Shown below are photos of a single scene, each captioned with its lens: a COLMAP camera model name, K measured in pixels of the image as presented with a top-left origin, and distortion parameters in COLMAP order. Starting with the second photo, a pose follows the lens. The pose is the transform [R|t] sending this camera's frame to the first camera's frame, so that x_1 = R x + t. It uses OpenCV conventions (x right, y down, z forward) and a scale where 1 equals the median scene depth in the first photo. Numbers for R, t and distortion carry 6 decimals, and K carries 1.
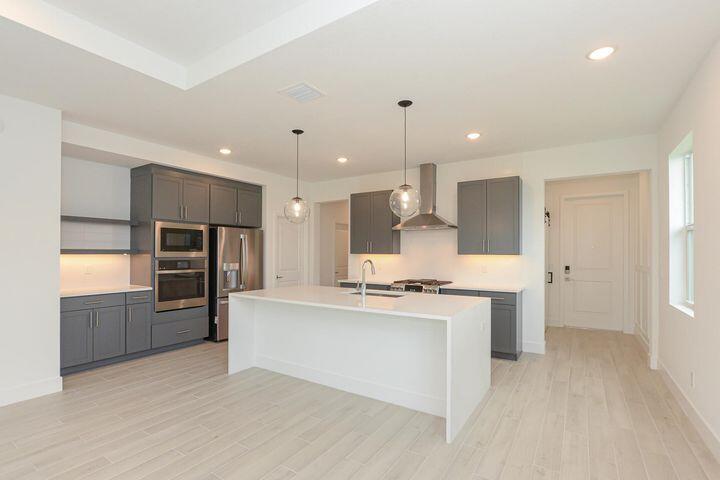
lens RADIAL K [[339.7, 0, 362.0], [0, 339.7, 254.1], [0, 0, 1]] dist [0.000359, 0.001651]
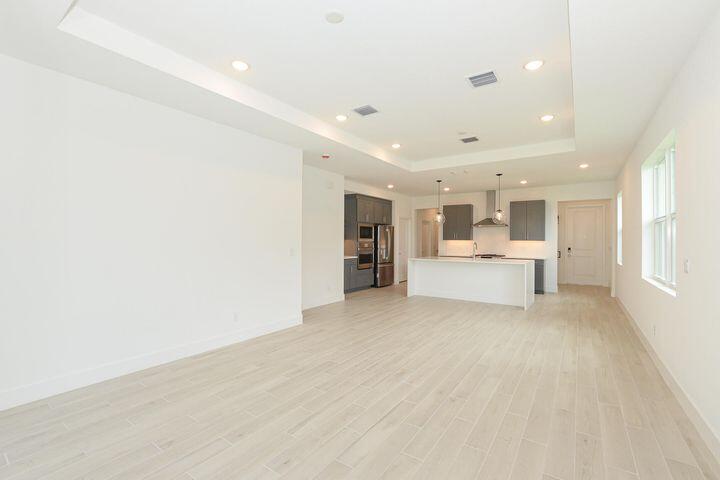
lens RADIAL K [[326.8, 0, 360.0], [0, 326.8, 240.0], [0, 0, 1]] dist [-0.003495, -0.001204]
pose [[0.999847, 0.003425, -0.017158, -0.502863], [-0.003489, 0.999987, -0.003669, 0.007572], [0.017145, 0.003728, 0.999846, -0.788098]]
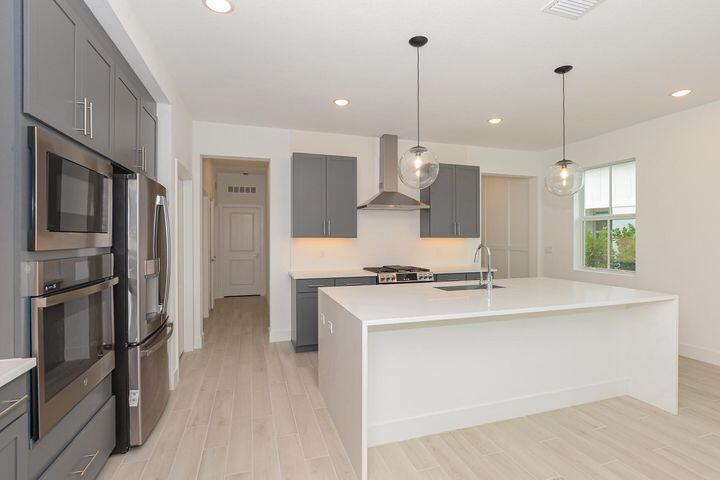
lens RADIAL K [[337.4, 0, 360.0], [0, 337.4, 240.0], [0, 0, 1]] dist [0.000293, 0.000197]
pose [[0.637099, -0.009954, 0.770718, -0.574514], [0.006845, 0.999950, 0.007256, 0.000361], [-0.770752, 0.000653, 0.637135, 0.532346]]
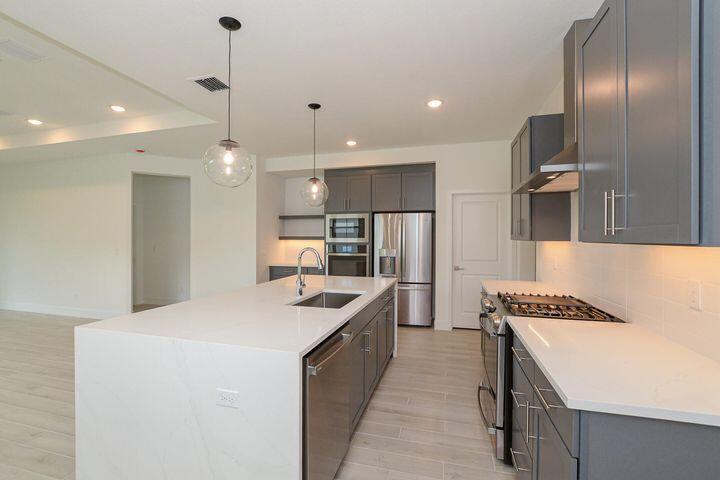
lens RADIAL K [[326.8, 0, 360.0], [0, 326.8, 240.0], [0, 0, 1]] dist [-0.003495, -0.001204]
pose [[0.283320, 0.002159, -0.959023, 0.548072], [-0.001975, 0.999997, 0.001668, -0.001119], [0.959023, 0.001422, 0.283323, 0.683570]]
